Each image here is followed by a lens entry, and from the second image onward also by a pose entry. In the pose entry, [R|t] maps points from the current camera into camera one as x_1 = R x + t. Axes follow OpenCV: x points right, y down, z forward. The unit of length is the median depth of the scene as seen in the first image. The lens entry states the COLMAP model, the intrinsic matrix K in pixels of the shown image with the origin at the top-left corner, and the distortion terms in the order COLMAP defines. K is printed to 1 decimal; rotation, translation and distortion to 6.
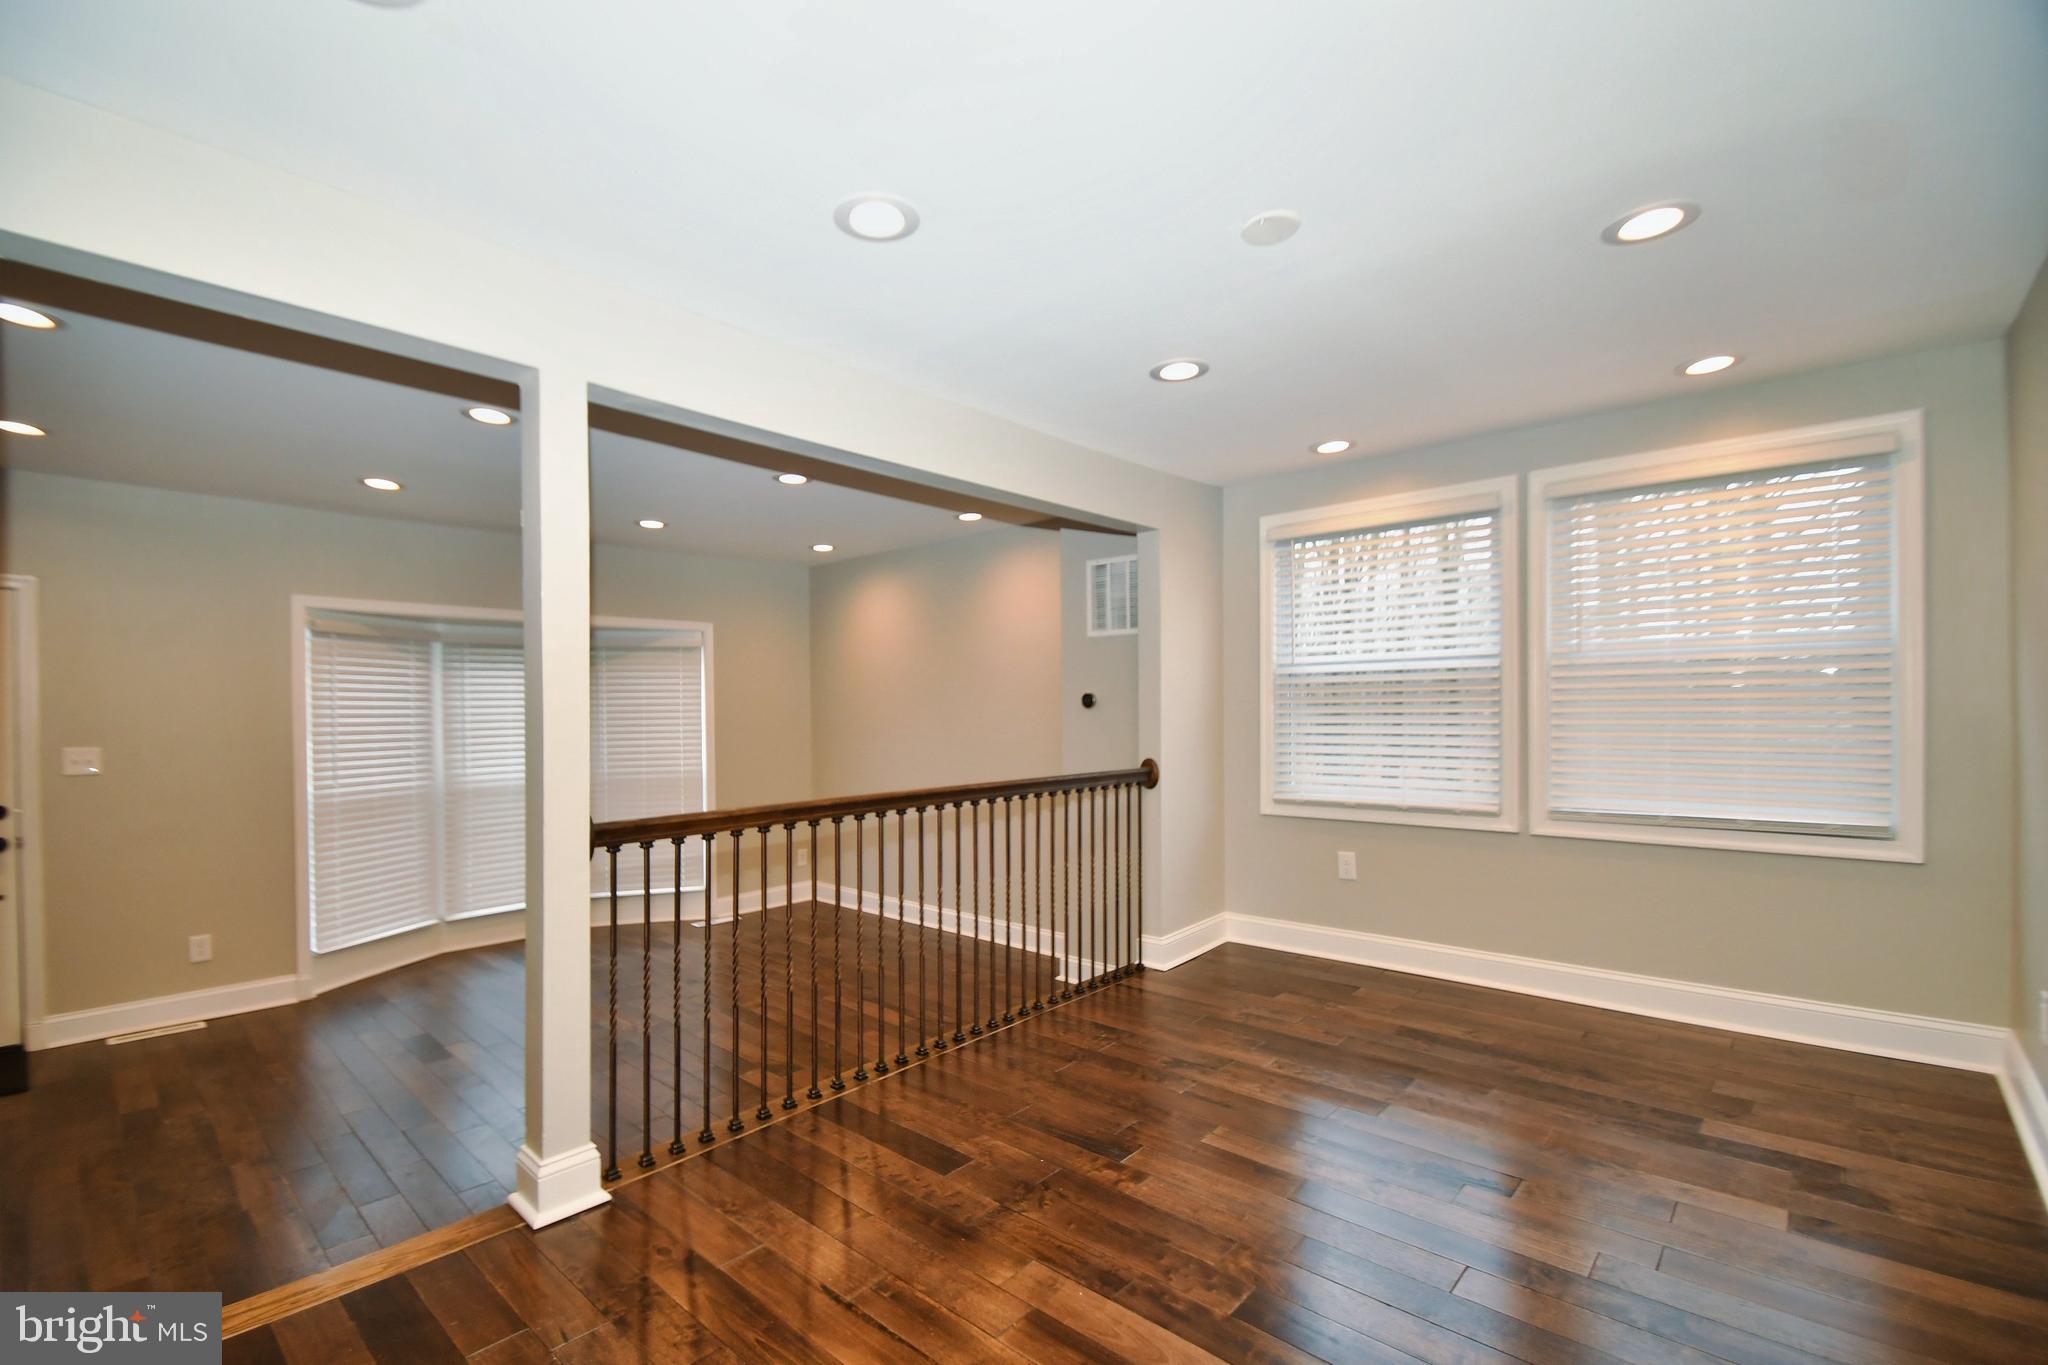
lens RADIAL K [[882.3, 0, 1005.5], [0, 882.3, 713.4], [0, 0, 1]] dist [0.000412, -0.000669]
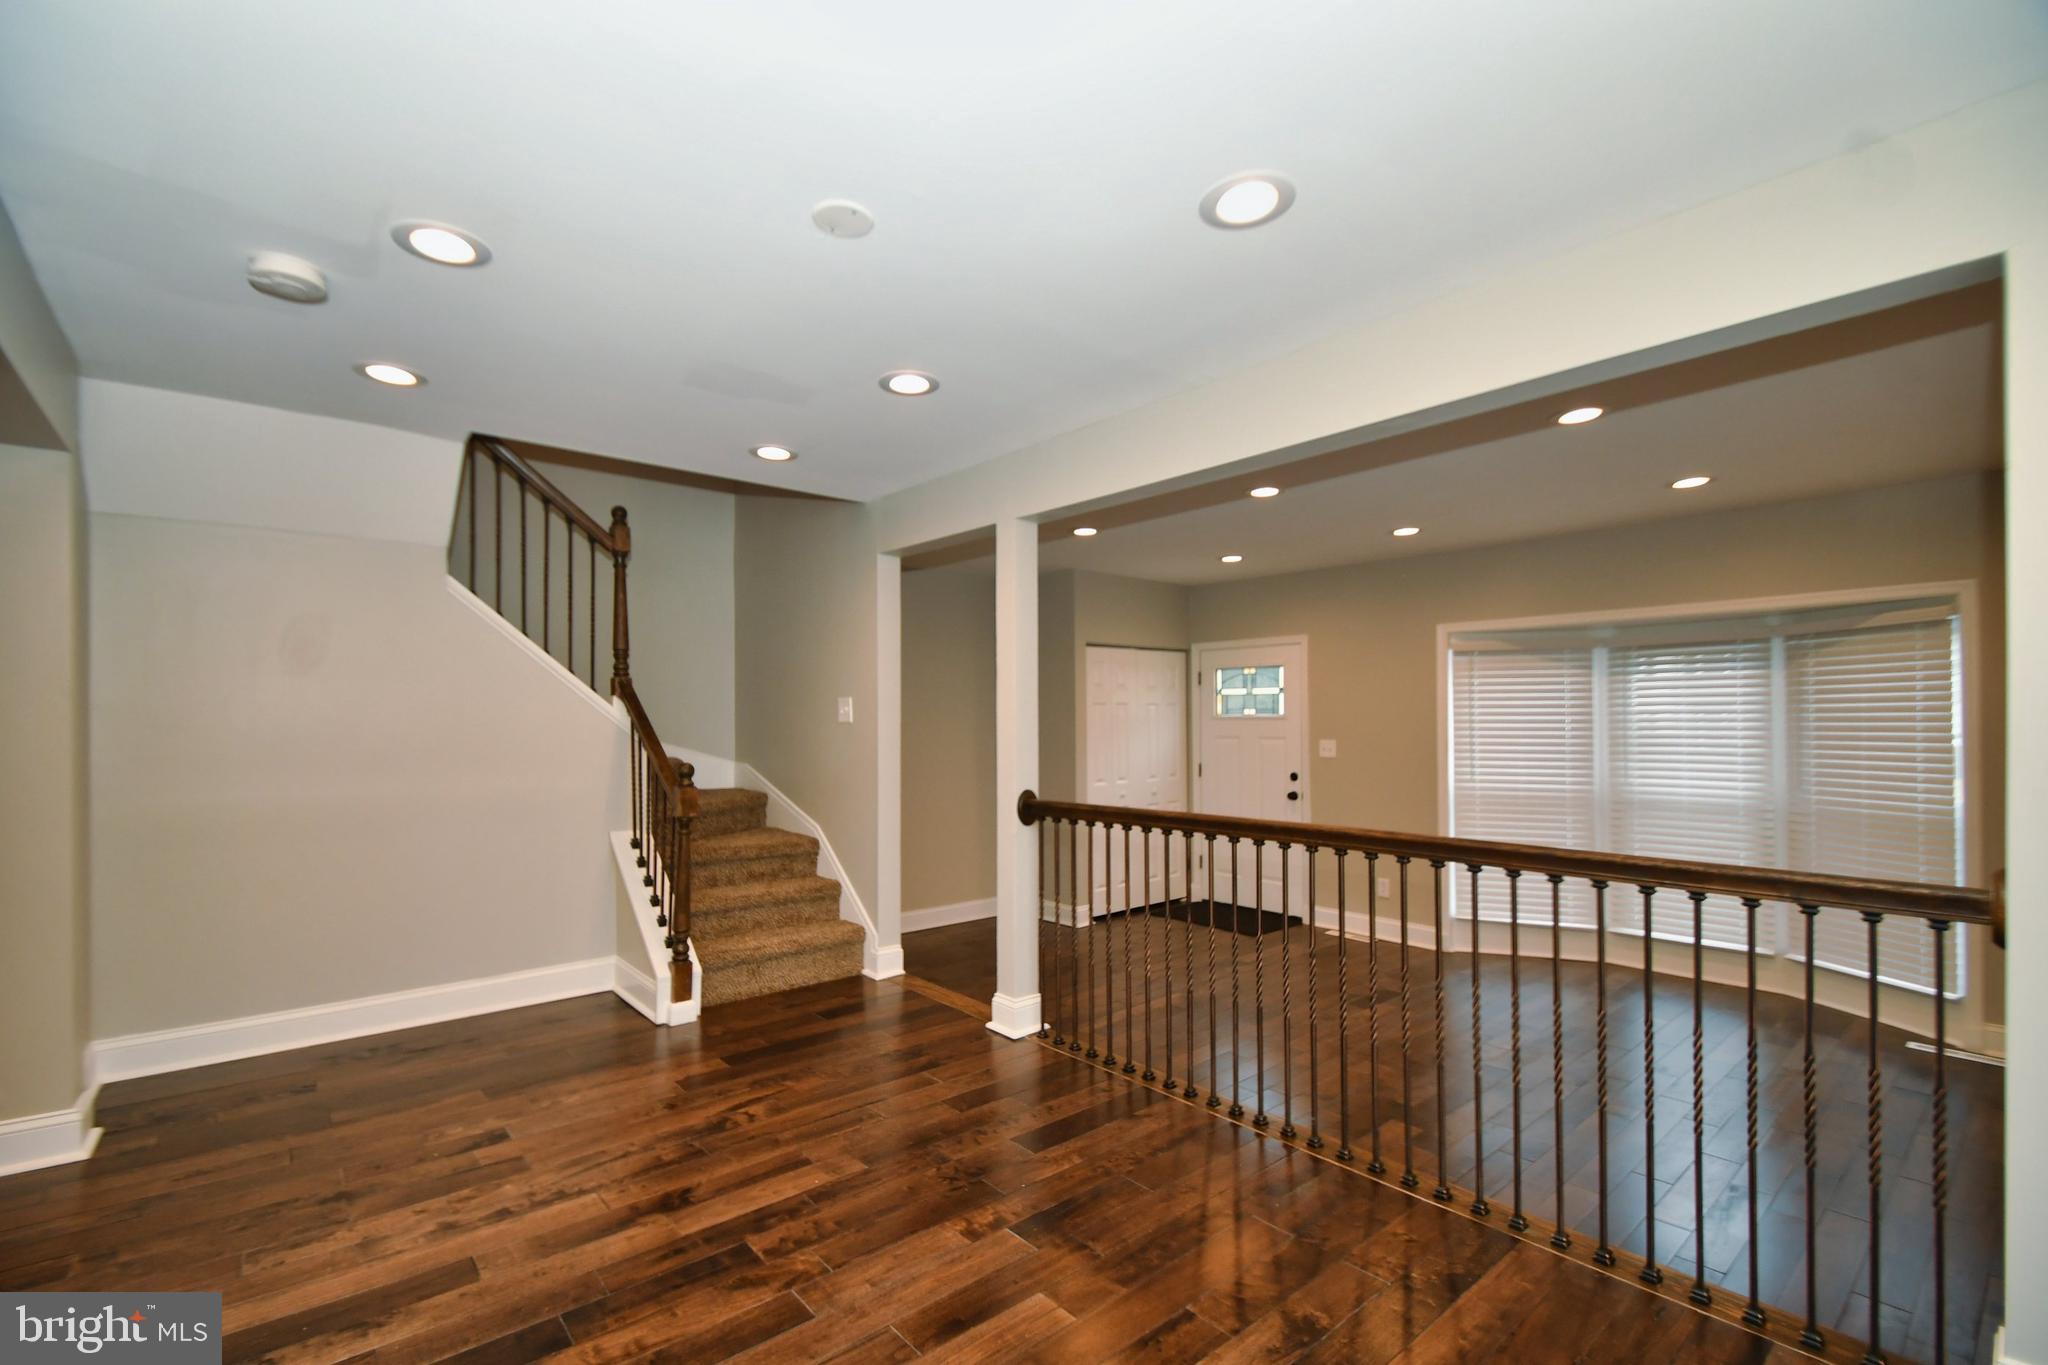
lens RADIAL K [[882.3, 0, 1005.5], [0, 882.3, 713.4], [0, 0, 1]] dist [0.000412, -0.000669]
pose [[-0.131133, 0.005196, -0.991351, 0.662686], [0.000883, 0.999986, 0.005124, -0.019698], [0.991364, -0.000203, -0.131136, 0.717284]]
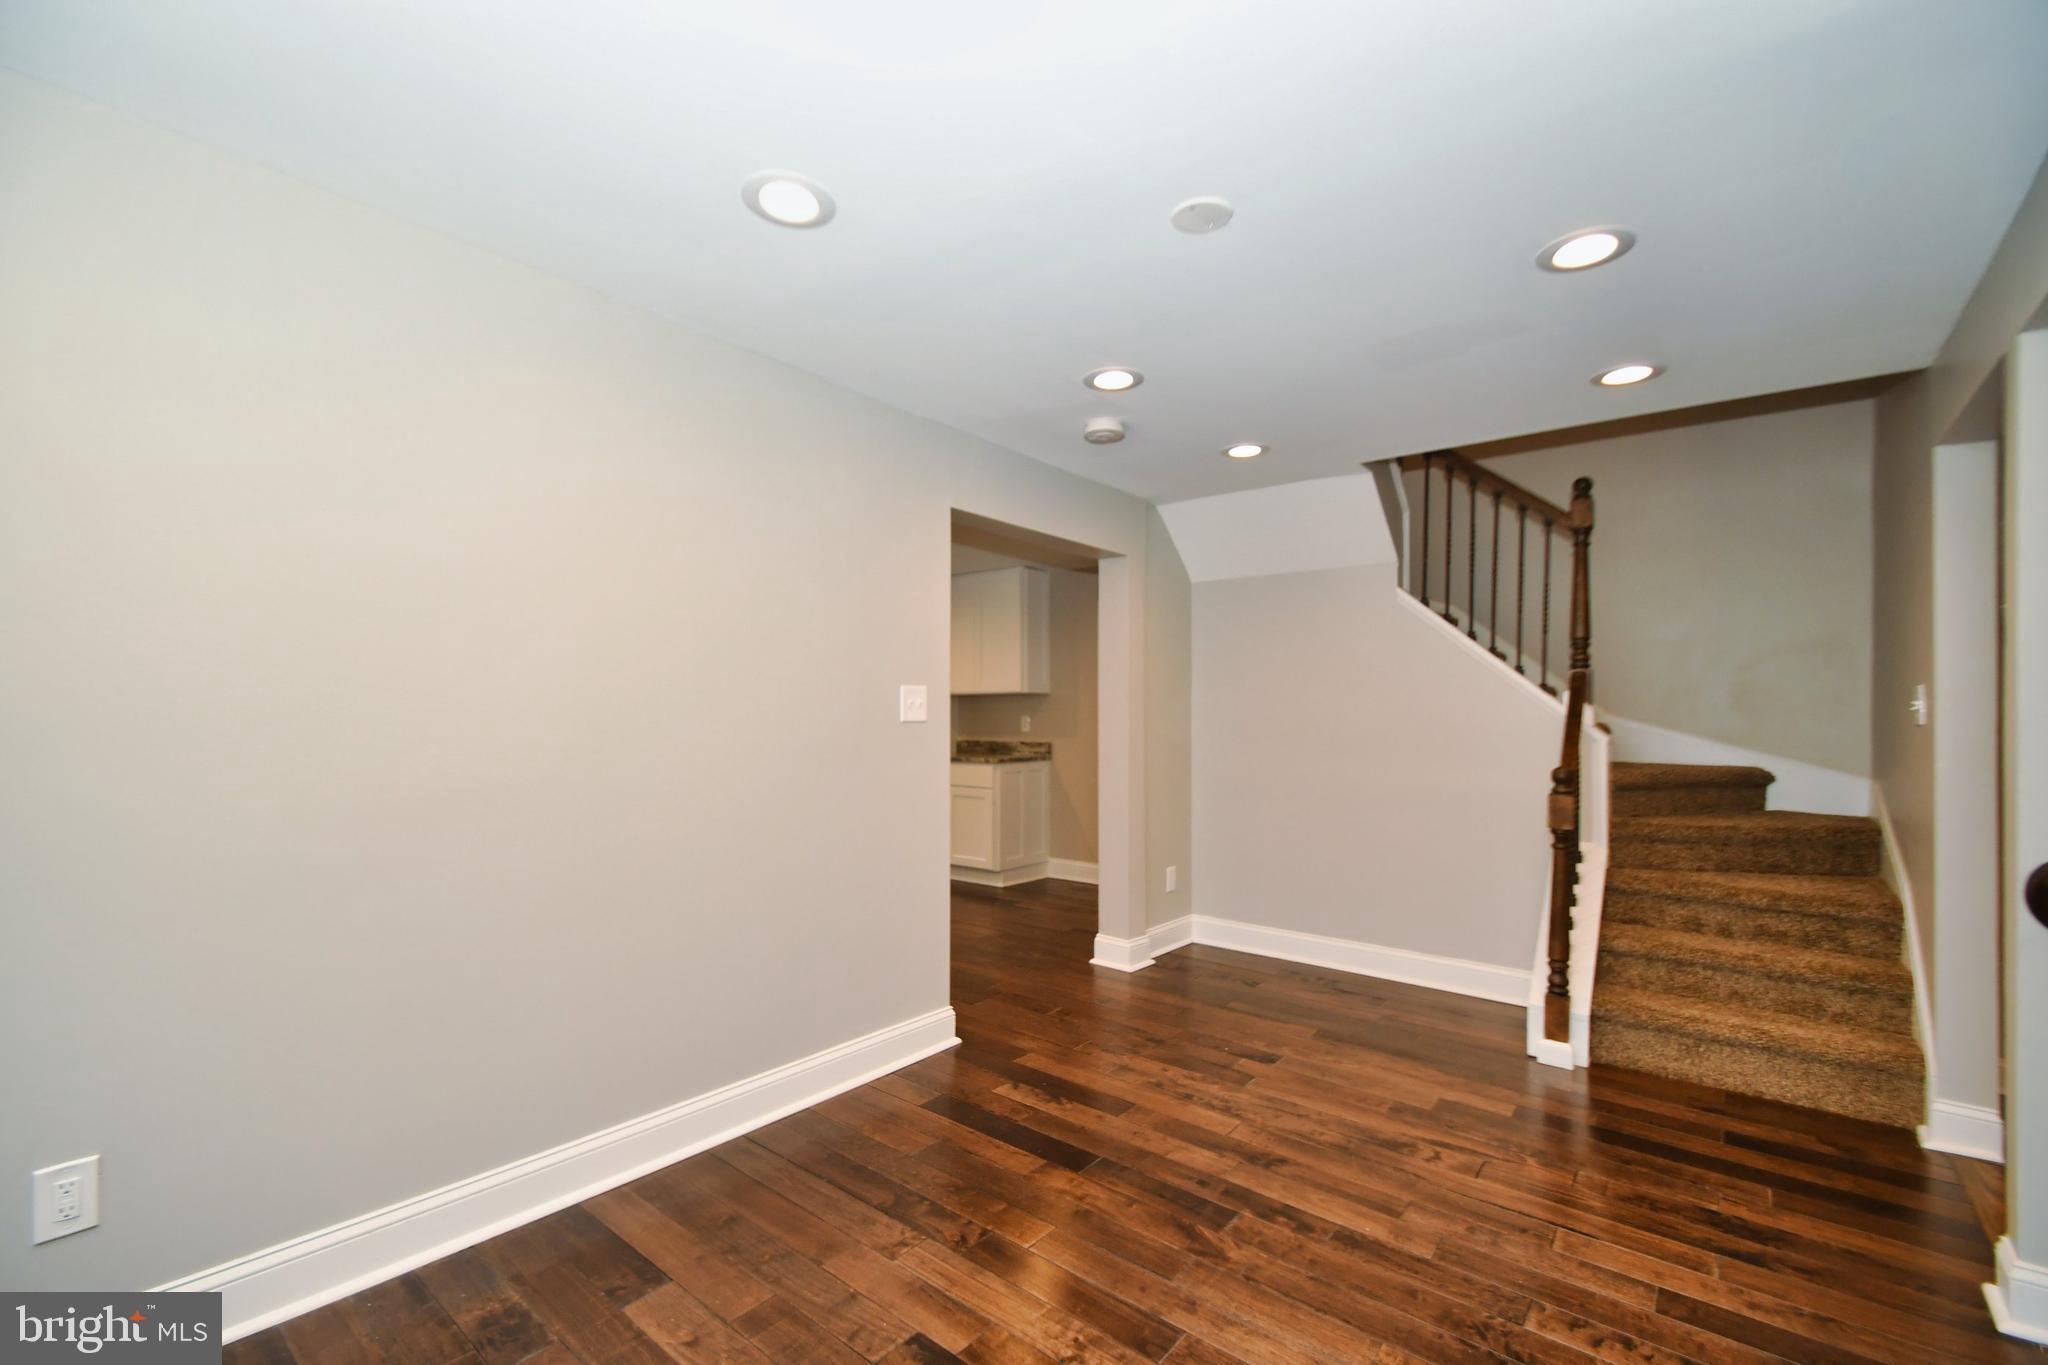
lens RADIAL K [[882.3, 0, 1005.5], [0, 882.3, 713.4], [0, 0, 1]] dist [0.000412, -0.000669]
pose [[-0.999139, 0.004032, -0.041300, 0.304269], [0.003832, 0.999981, 0.004910, -0.017605], [0.041319, 0.004748, -0.999135, 1.064633]]
